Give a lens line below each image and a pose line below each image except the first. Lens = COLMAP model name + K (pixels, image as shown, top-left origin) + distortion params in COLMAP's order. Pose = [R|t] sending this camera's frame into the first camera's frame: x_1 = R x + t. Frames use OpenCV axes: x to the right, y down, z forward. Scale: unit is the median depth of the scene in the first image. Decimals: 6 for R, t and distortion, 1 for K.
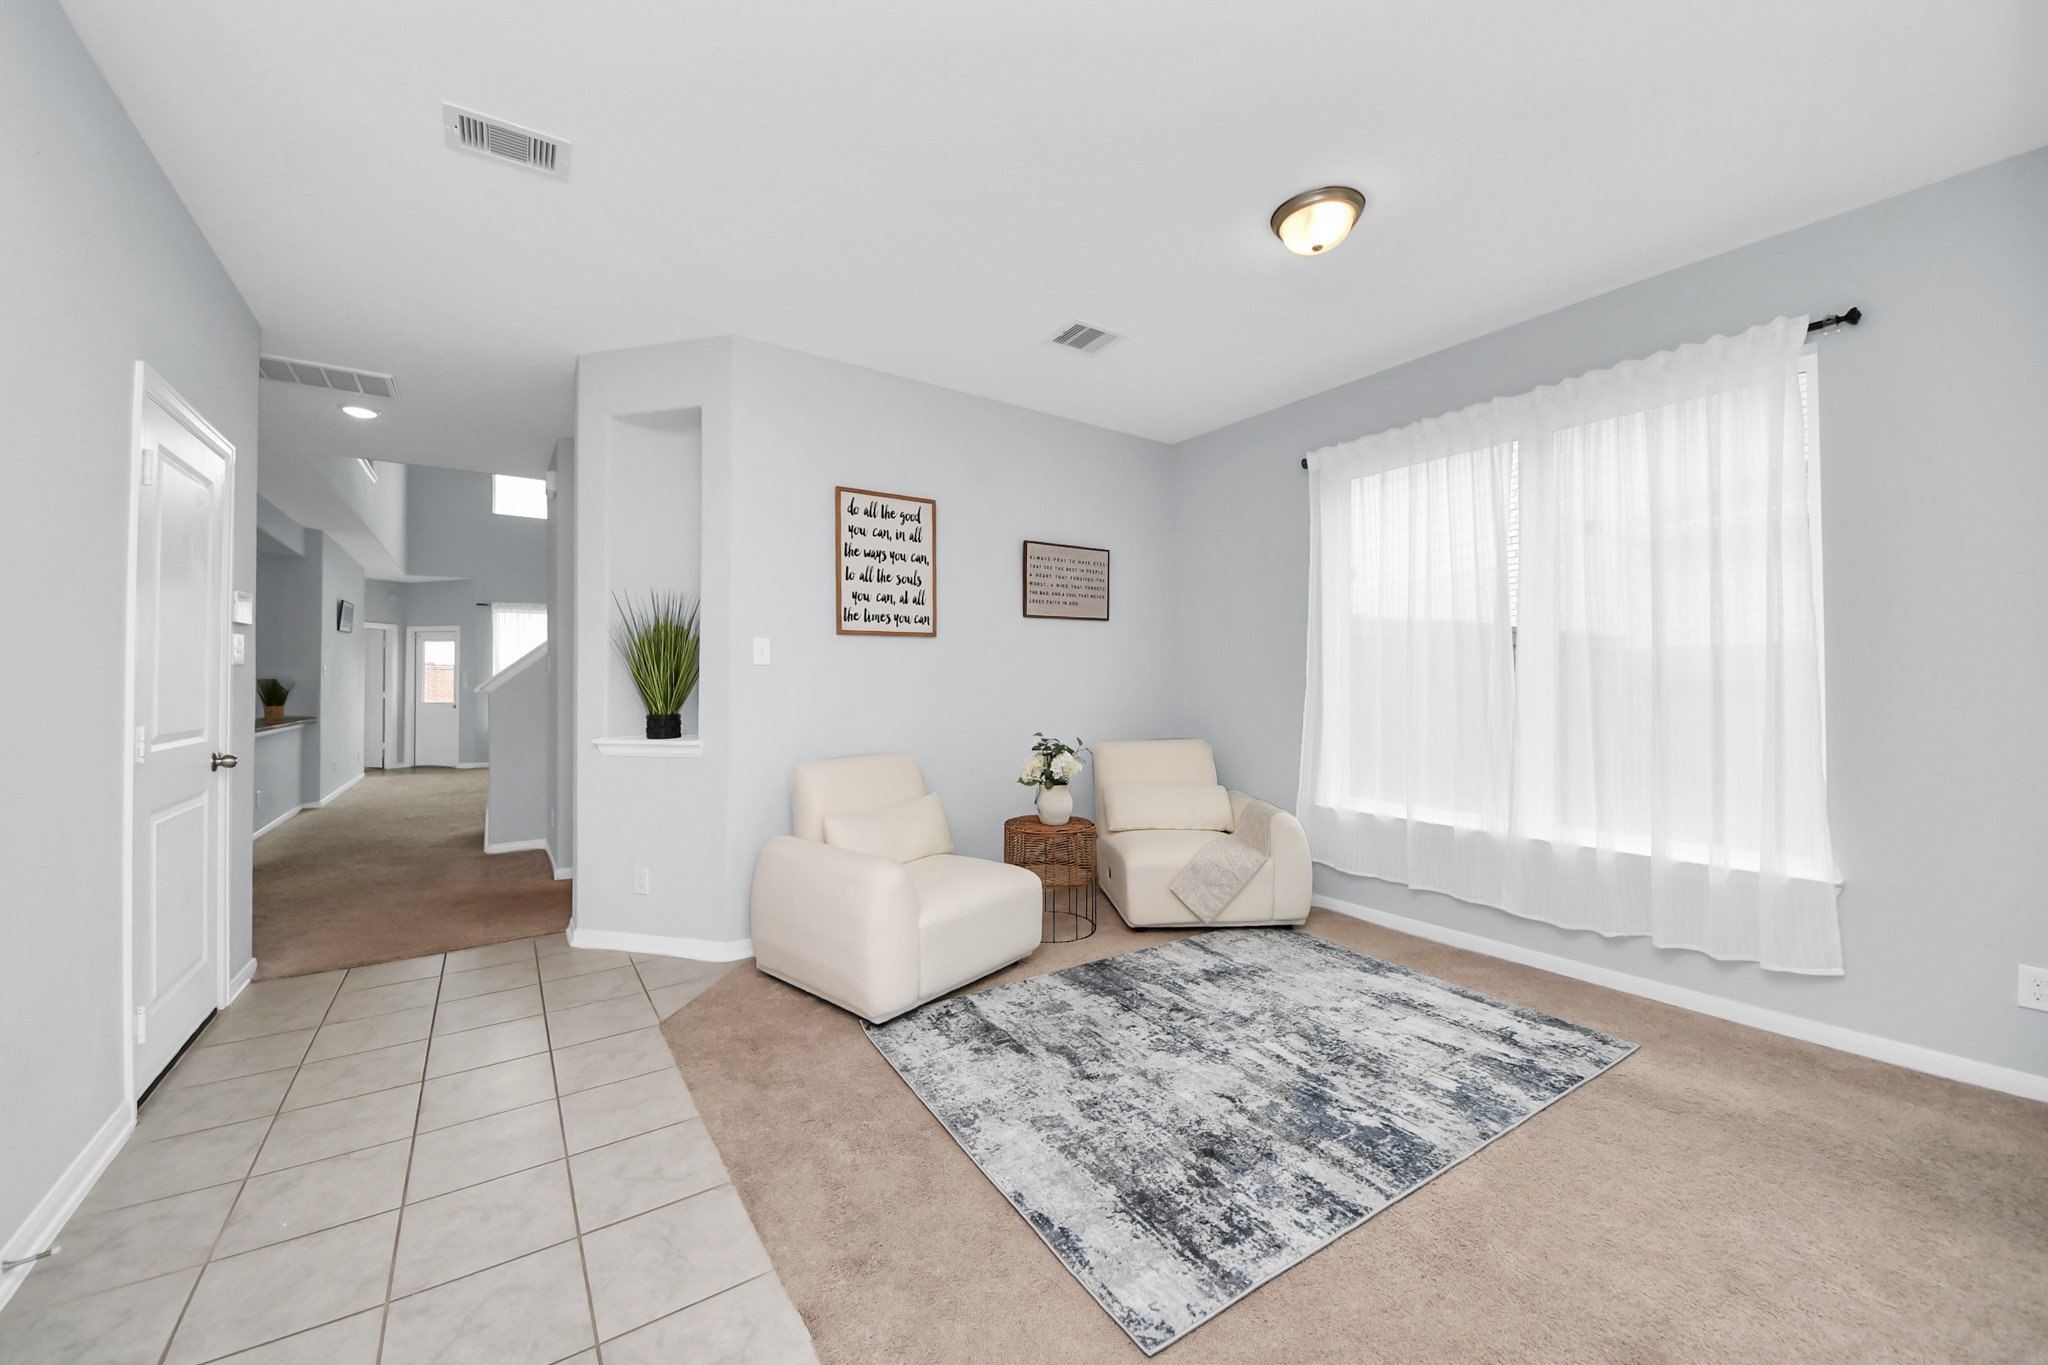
lens RADIAL K [[784.3, 0, 1019.4], [0, 784.3, 666.4], [0, 0, 1]] dist [0.010182, -0.000155]
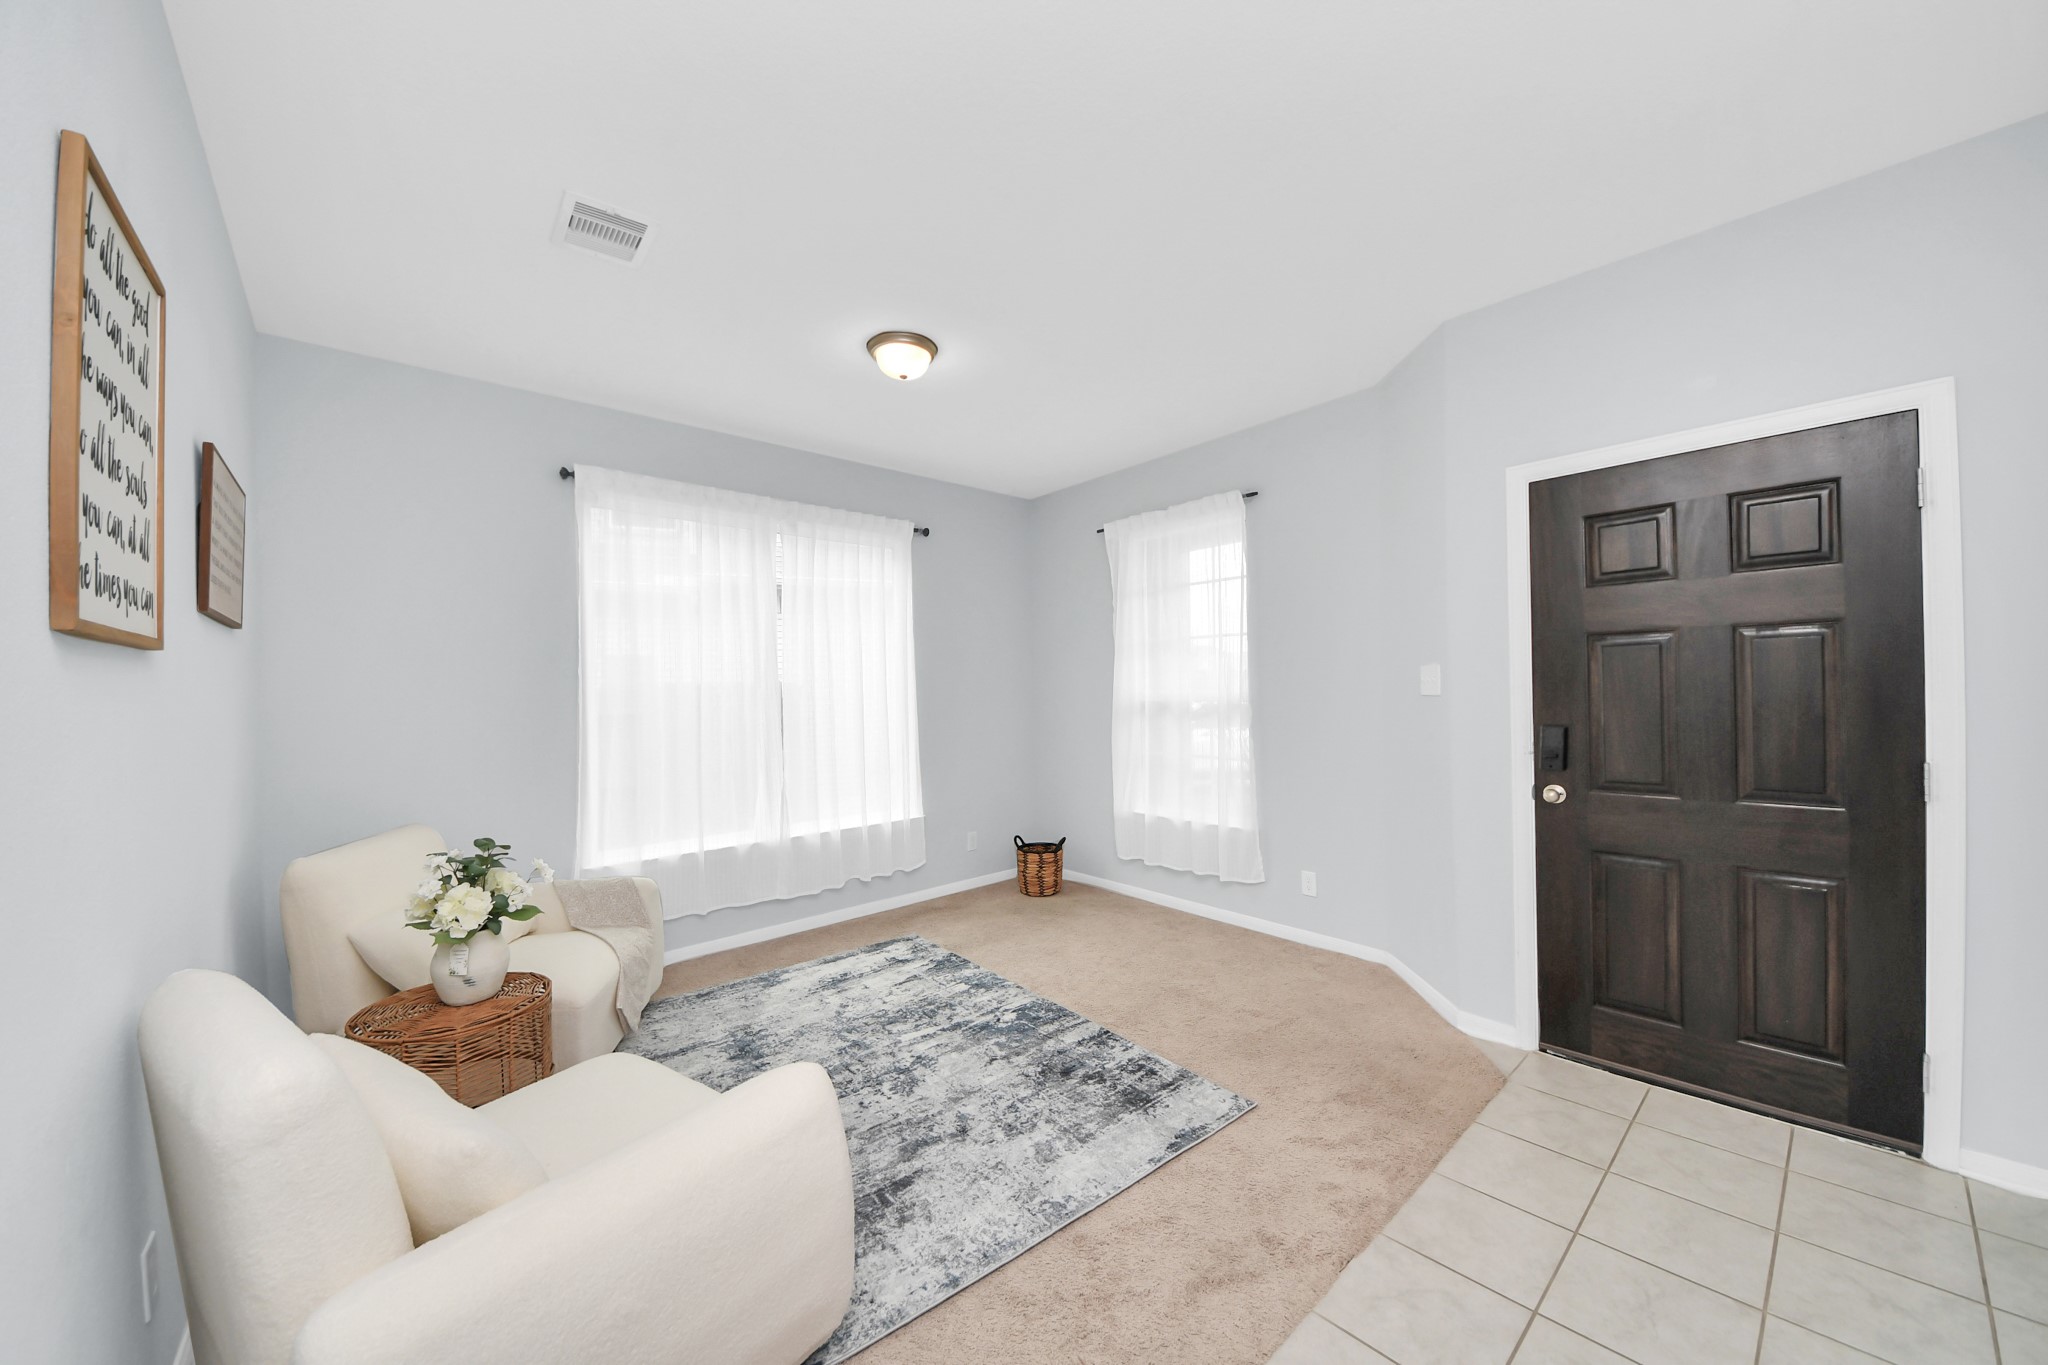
lens RADIAL K [[739.2, 0, 1019.5], [0, 739.2, 687.3], [0, 0, 1]] dist [0.021062, -0.000052]
pose [[-0.143641, 0.008287, 0.989595, -0.850134], [0.002166, 0.999965, -0.008059, -0.031157], [-0.989627, 0.000986, -0.143654, 1.051663]]
